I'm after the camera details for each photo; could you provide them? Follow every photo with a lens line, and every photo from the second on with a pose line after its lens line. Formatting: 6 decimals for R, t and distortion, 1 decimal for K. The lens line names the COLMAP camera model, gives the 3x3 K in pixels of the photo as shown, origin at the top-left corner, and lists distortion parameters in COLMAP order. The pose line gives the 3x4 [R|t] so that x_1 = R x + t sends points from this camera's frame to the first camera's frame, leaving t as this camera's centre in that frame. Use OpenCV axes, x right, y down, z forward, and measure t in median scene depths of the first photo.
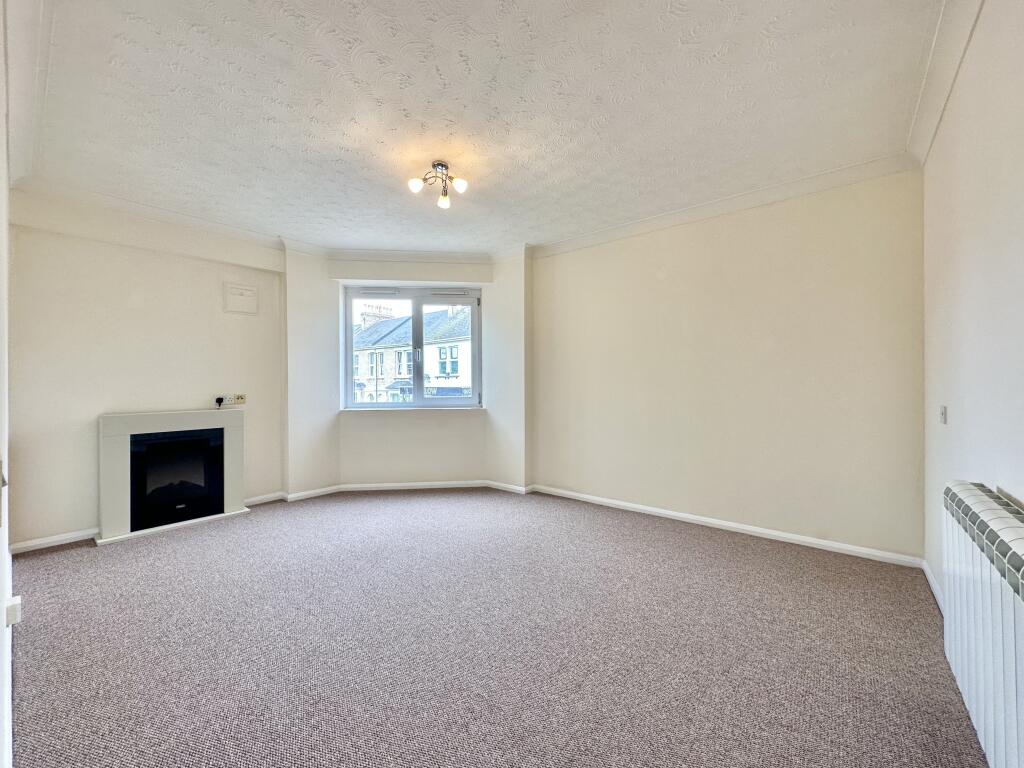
lens RADIAL K [[408.5, 0, 508.1], [0, 408.5, 380.5], [0, 0, 1]] dist [0.000727, -0.000163]
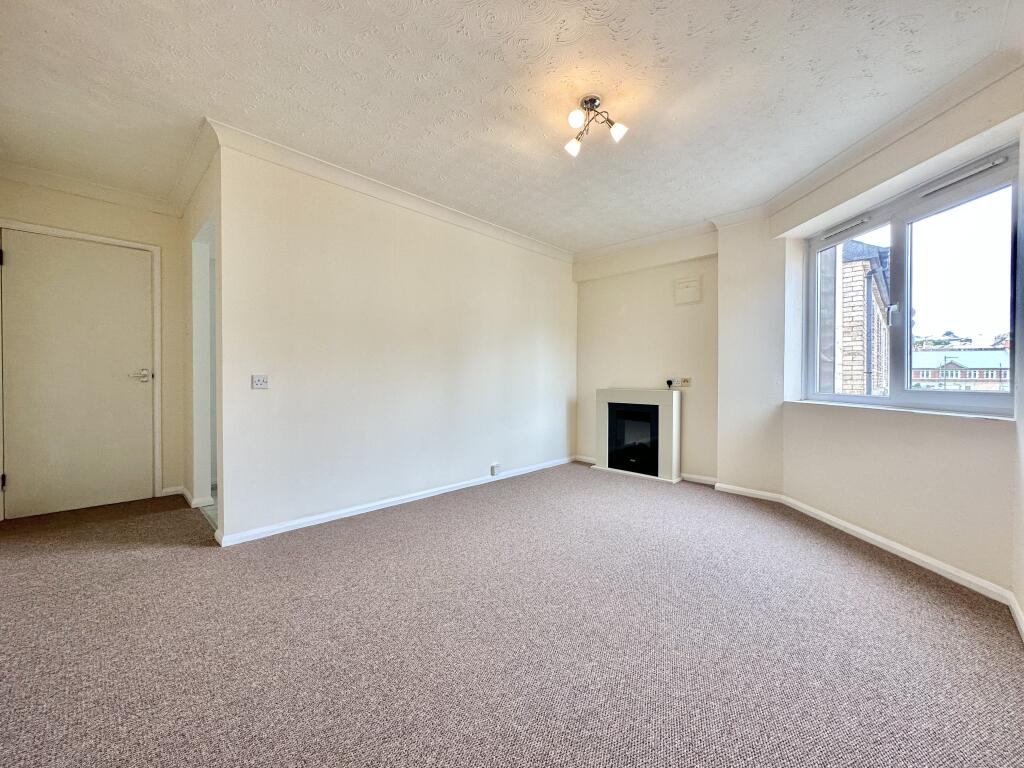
lens RADIAL K [[408.5, 0, 508.1], [0, 408.5, 380.5], [0, 0, 1]] dist [0.000727, -0.000163]
pose [[-0.087802, 0.015827, -0.996012, 0.498166], [0.004092, 0.999871, 0.015528, 0.022206], [0.996130, -0.002712, -0.087855, 0.635719]]
